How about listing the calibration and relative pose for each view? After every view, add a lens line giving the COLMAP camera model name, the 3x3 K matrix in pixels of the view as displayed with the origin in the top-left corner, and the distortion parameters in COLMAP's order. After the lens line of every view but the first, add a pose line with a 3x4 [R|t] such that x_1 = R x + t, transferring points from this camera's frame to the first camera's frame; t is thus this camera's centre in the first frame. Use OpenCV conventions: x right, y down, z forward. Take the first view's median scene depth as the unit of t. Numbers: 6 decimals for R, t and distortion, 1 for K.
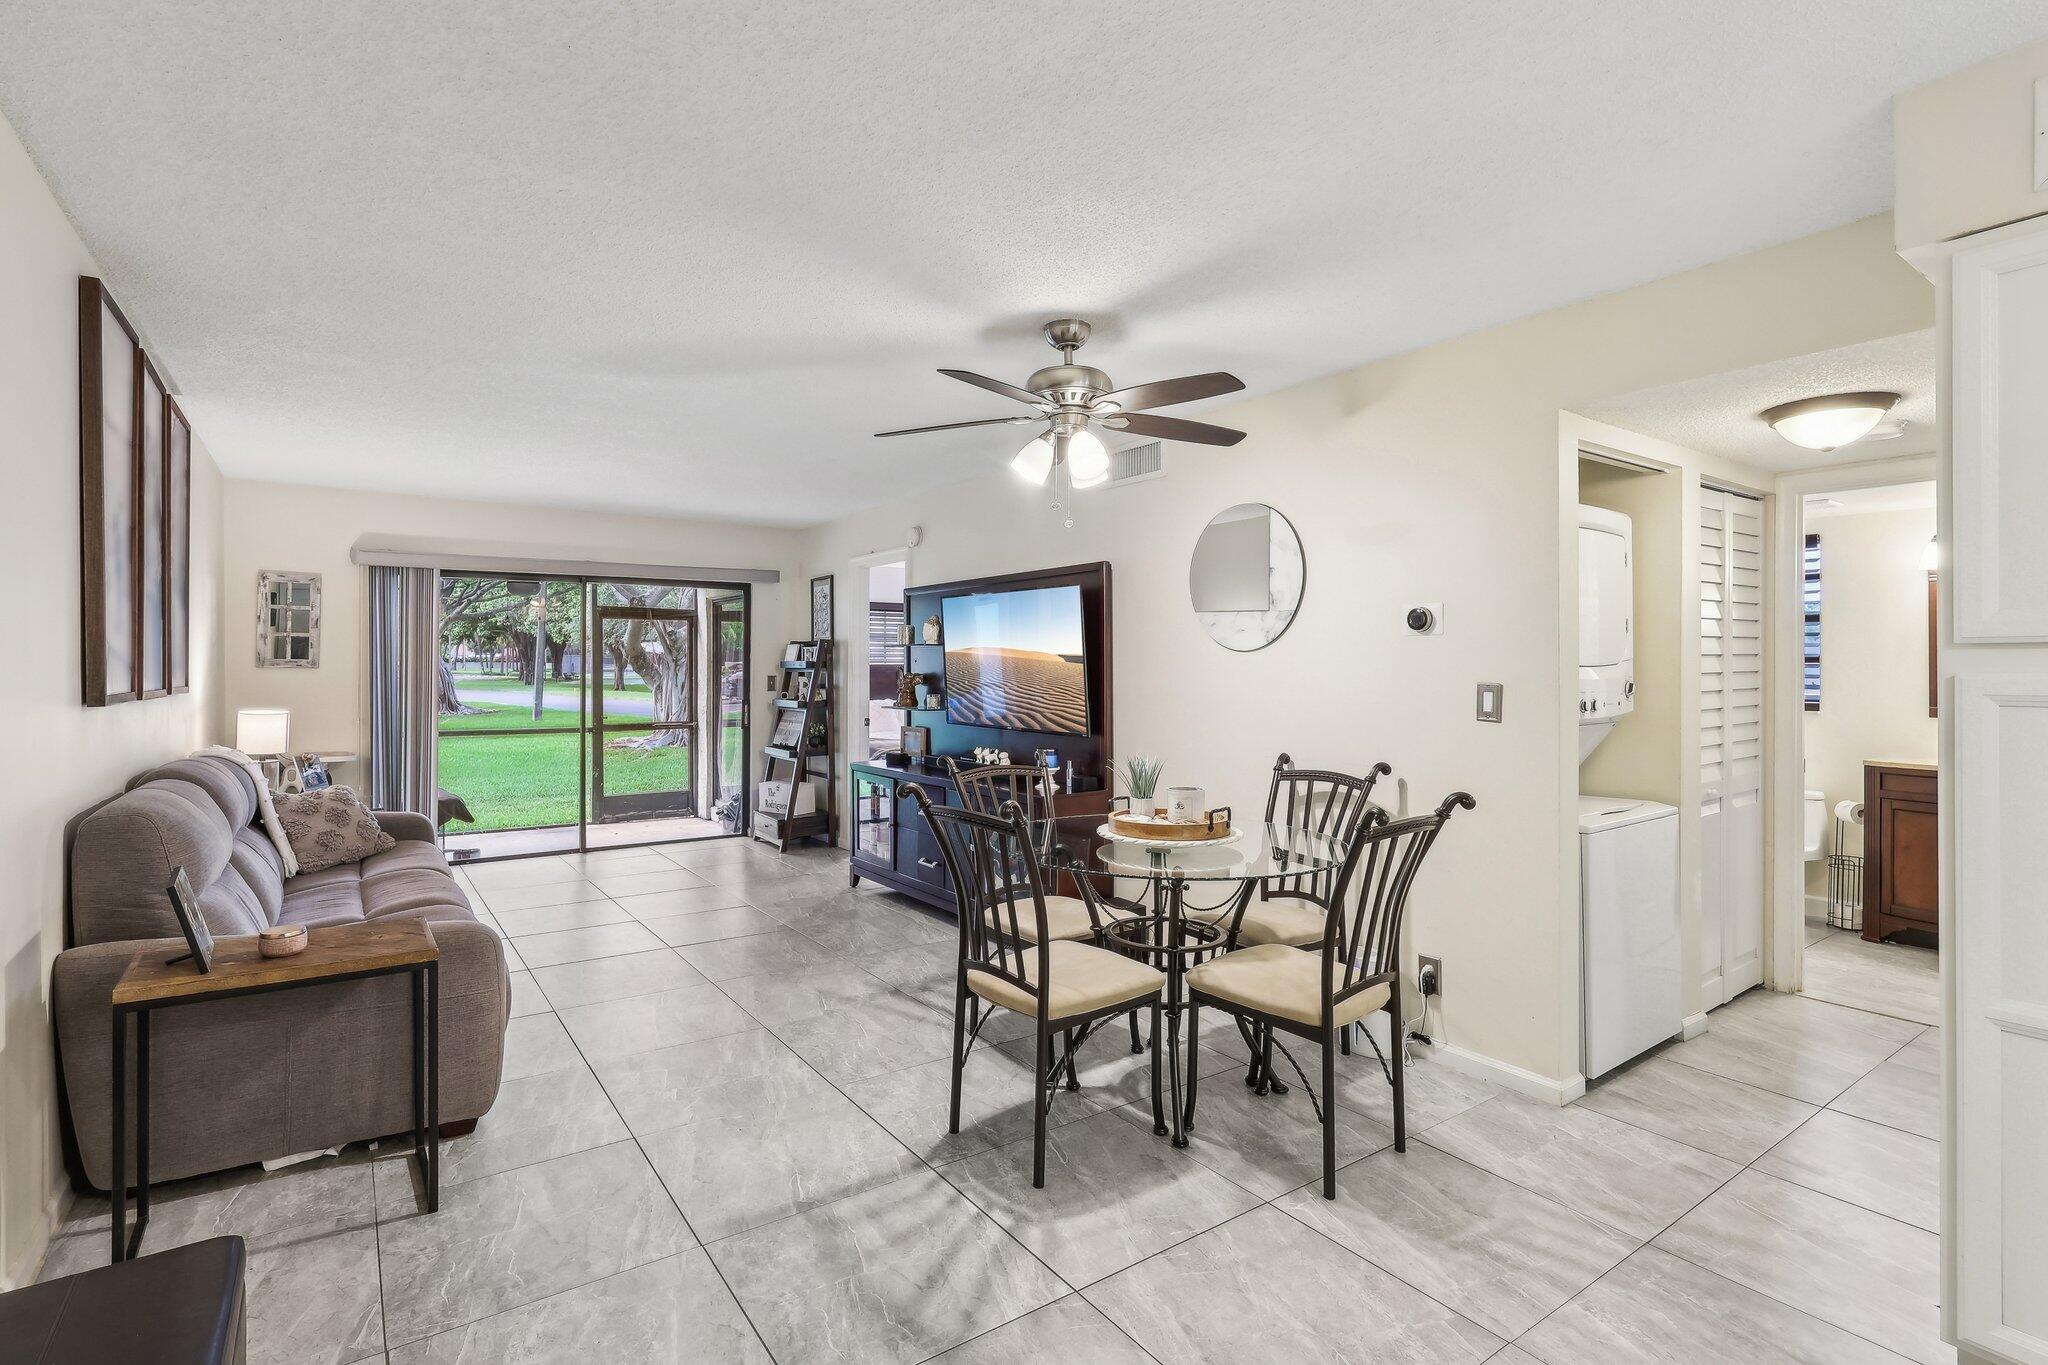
lens RADIAL K [[965.1, 0, 1010.0], [0, 965.1, 665.2], [0, 0, 1]] dist [-0.002573, 0.000033]
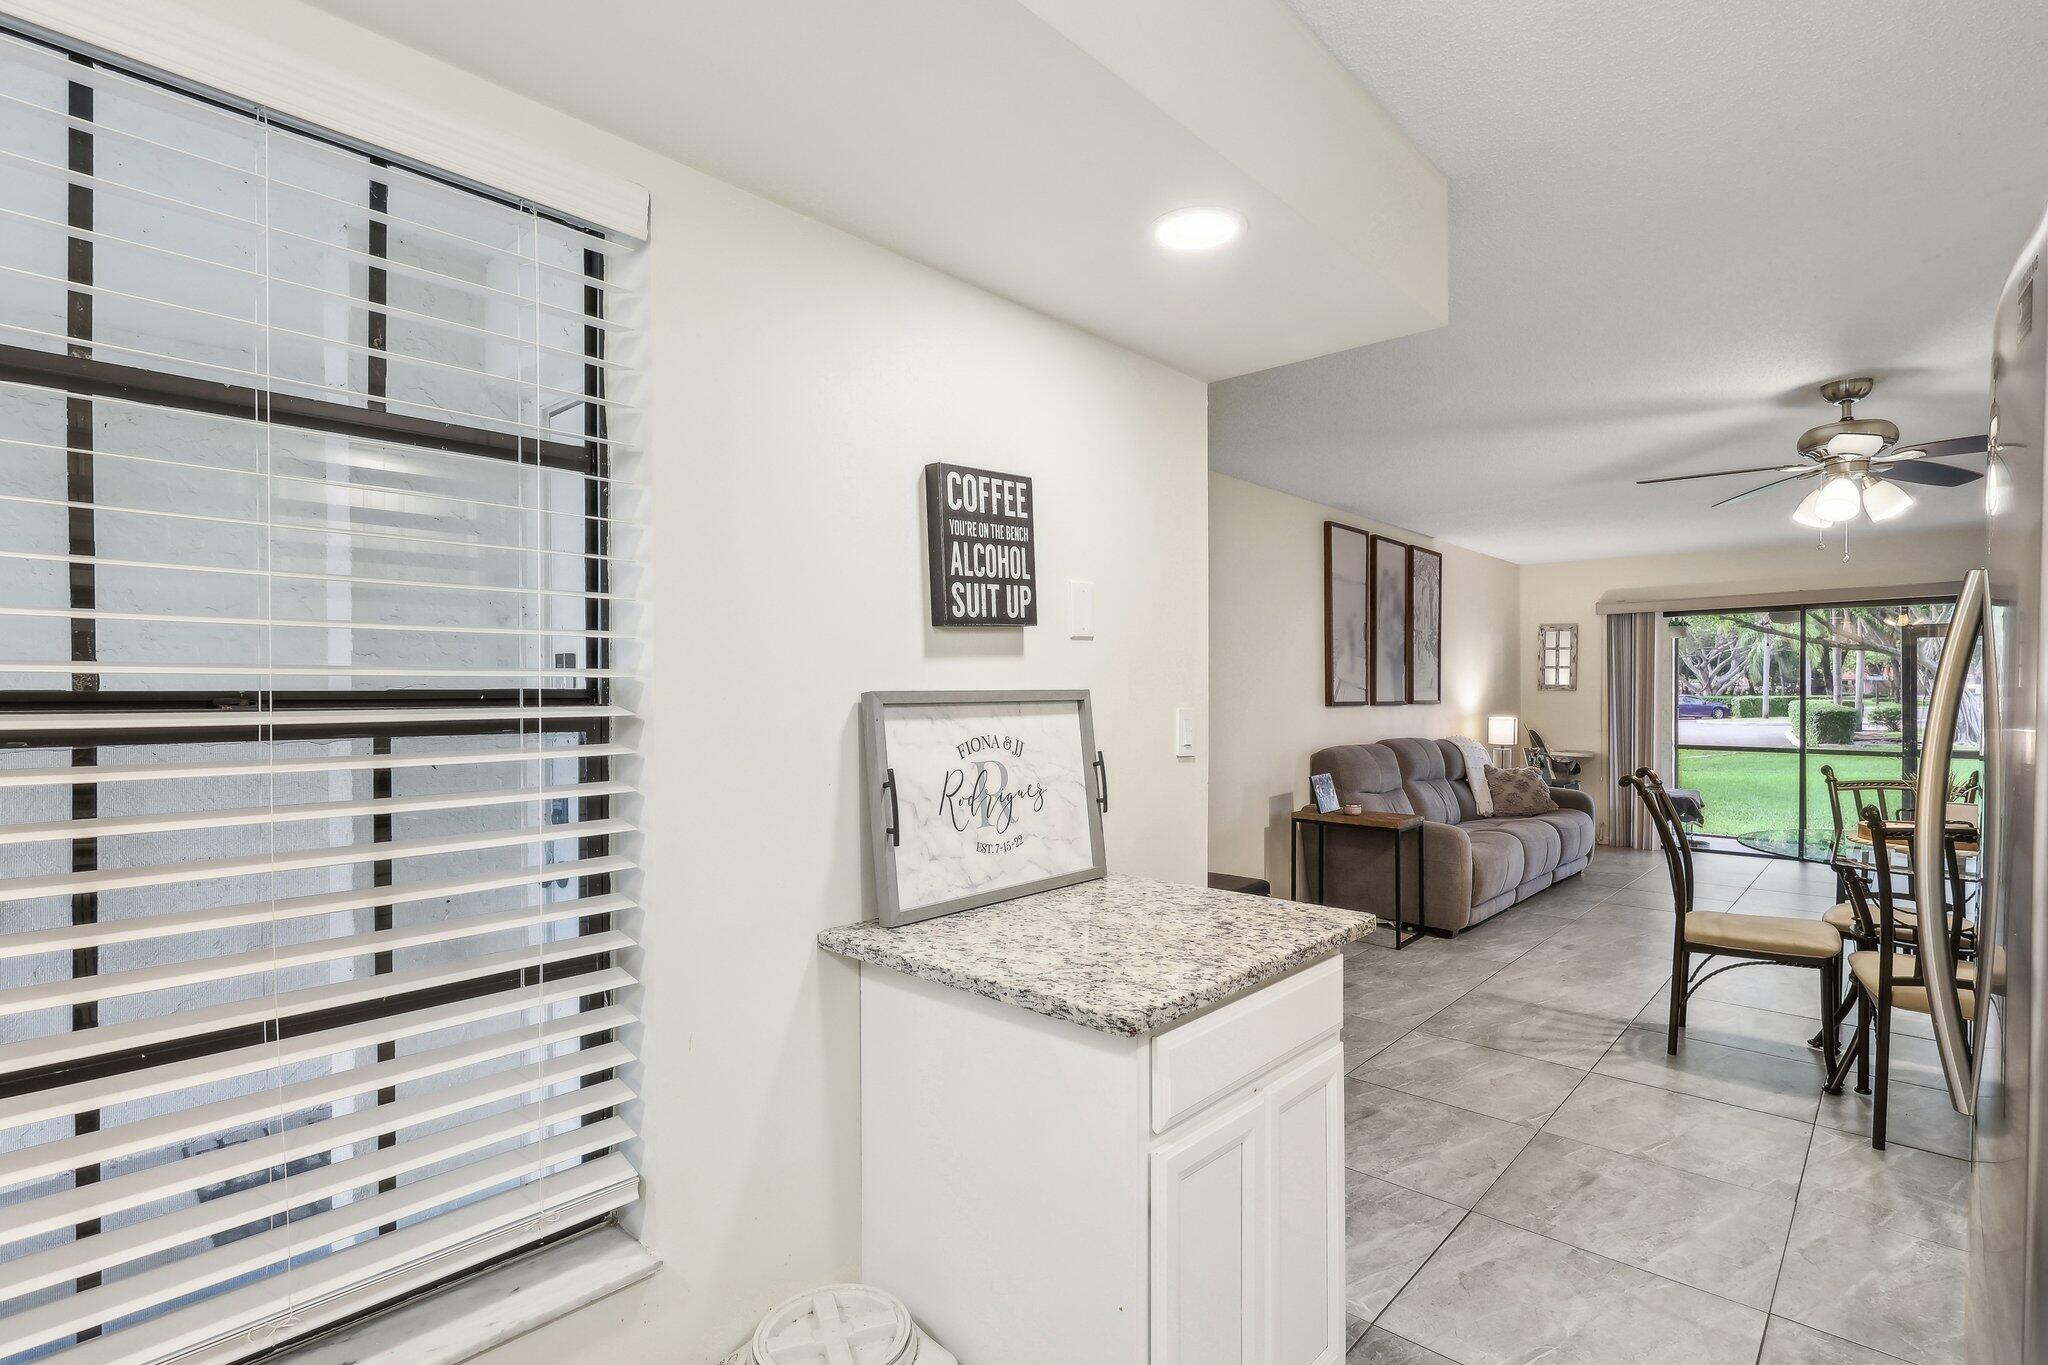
lens RADIAL K [[980.2, 0, 1023.4], [0, 980.2, 695.5], [0, 0, 1]] dist [-0.001243, -0.000739]
pose [[0.215403, -0.000009, -0.976525, 0.512565], [0.005589, 0.999984, 0.001223, 0.003661], [0.976509, -0.005722, 0.215399, -0.097518]]
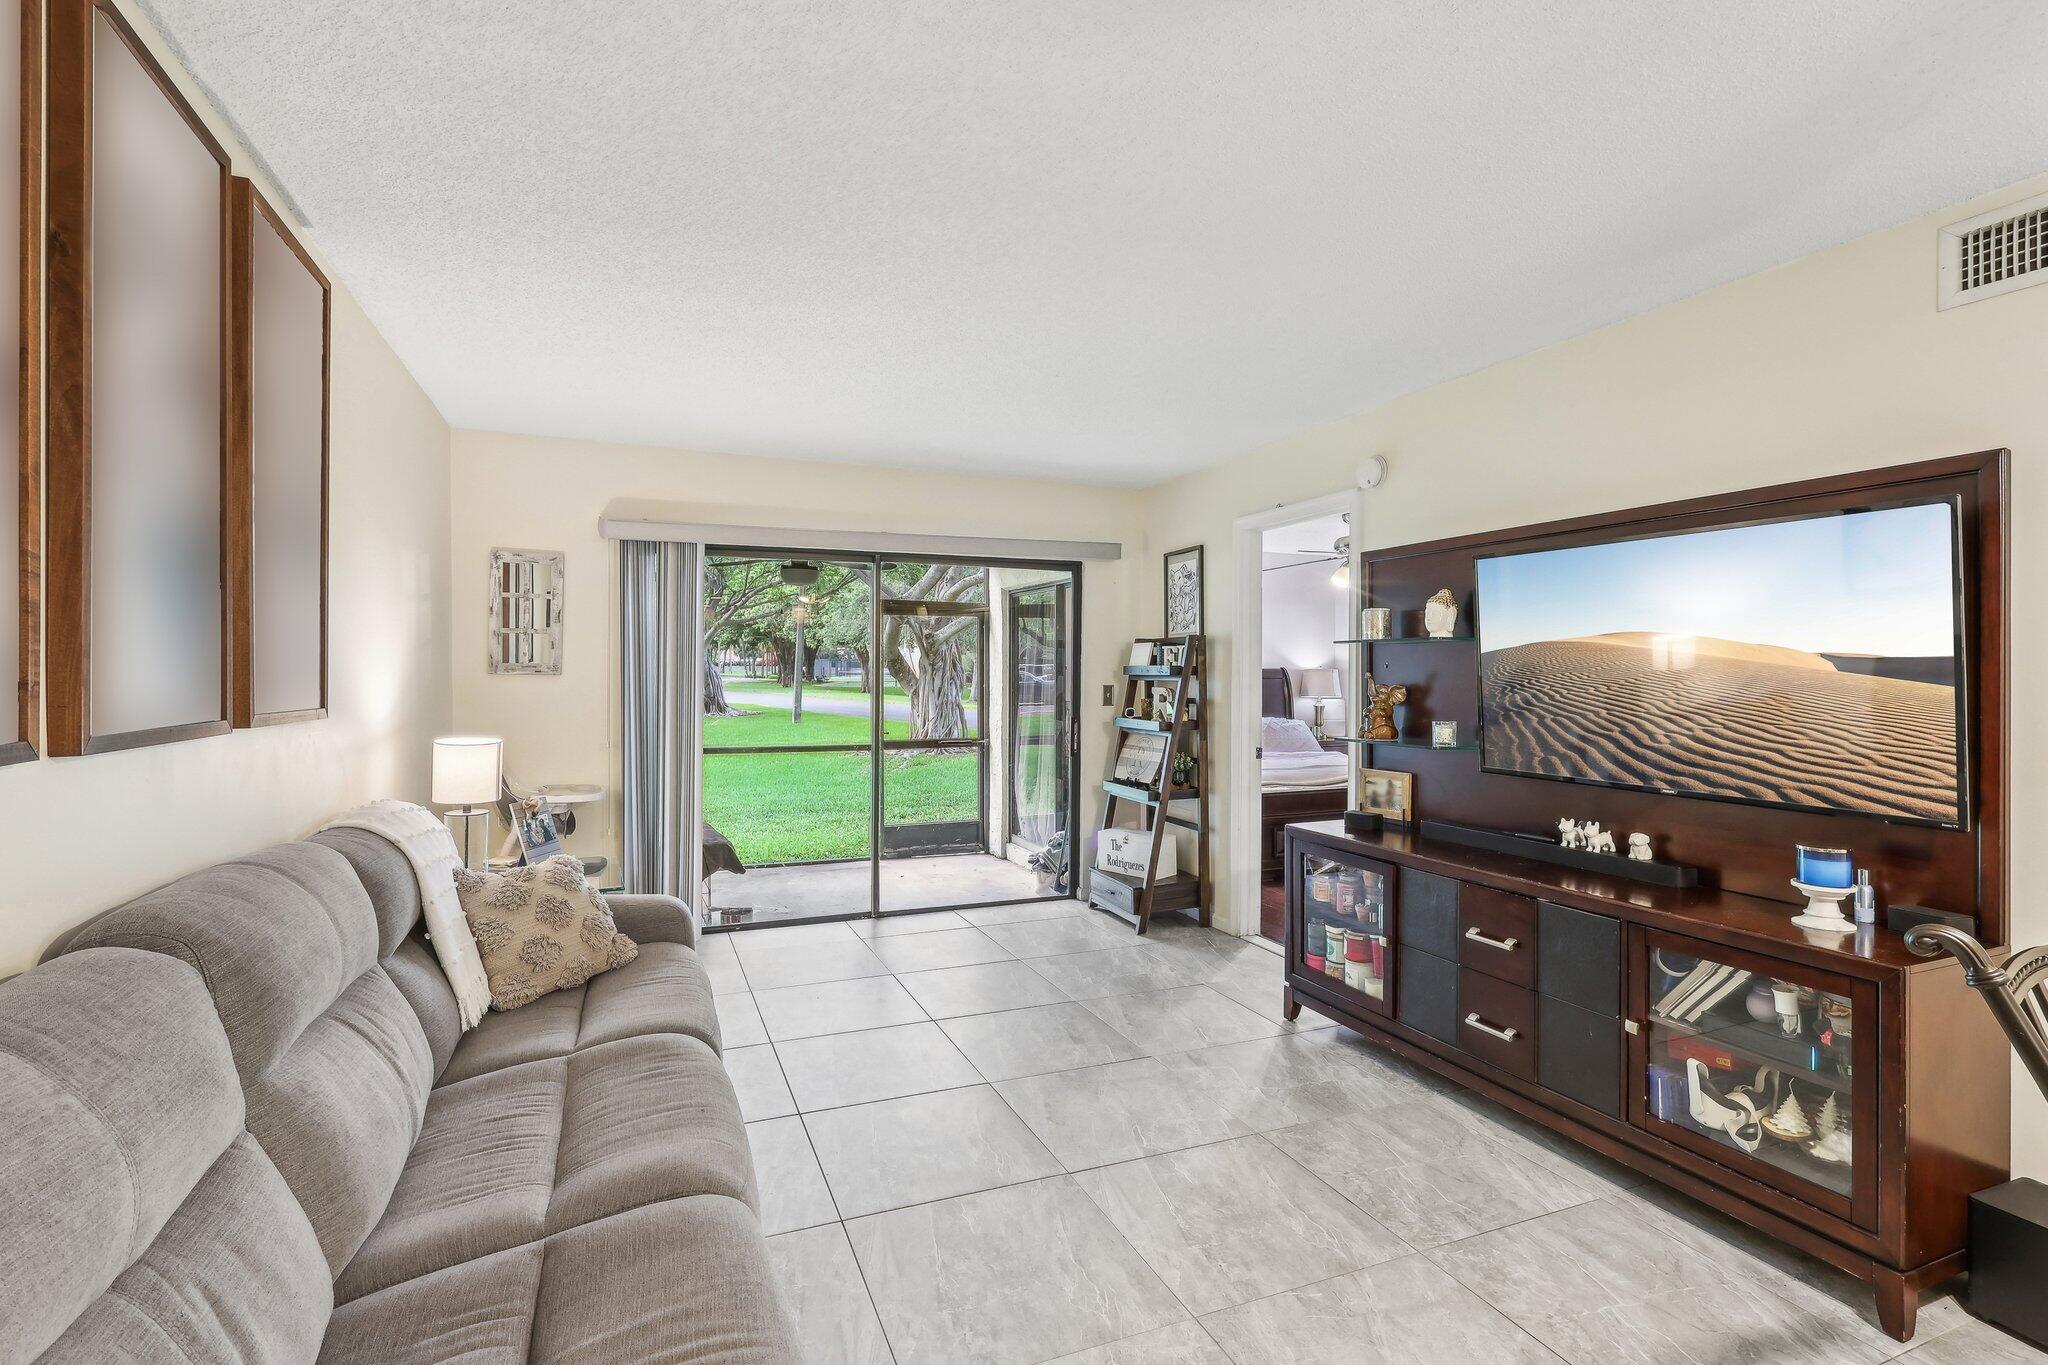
lens RADIAL K [[953.0, 0, 1018.3], [0, 953.0, 666.8], [0, 0, 1]] dist [0.000219, -0.000332]
pose [[0.975443, 0.000367, -0.220253, -0.198411], [-0.000830, 0.999998, -0.002009, -0.002139], [0.220252, 0.002143, 0.975441, 0.345038]]
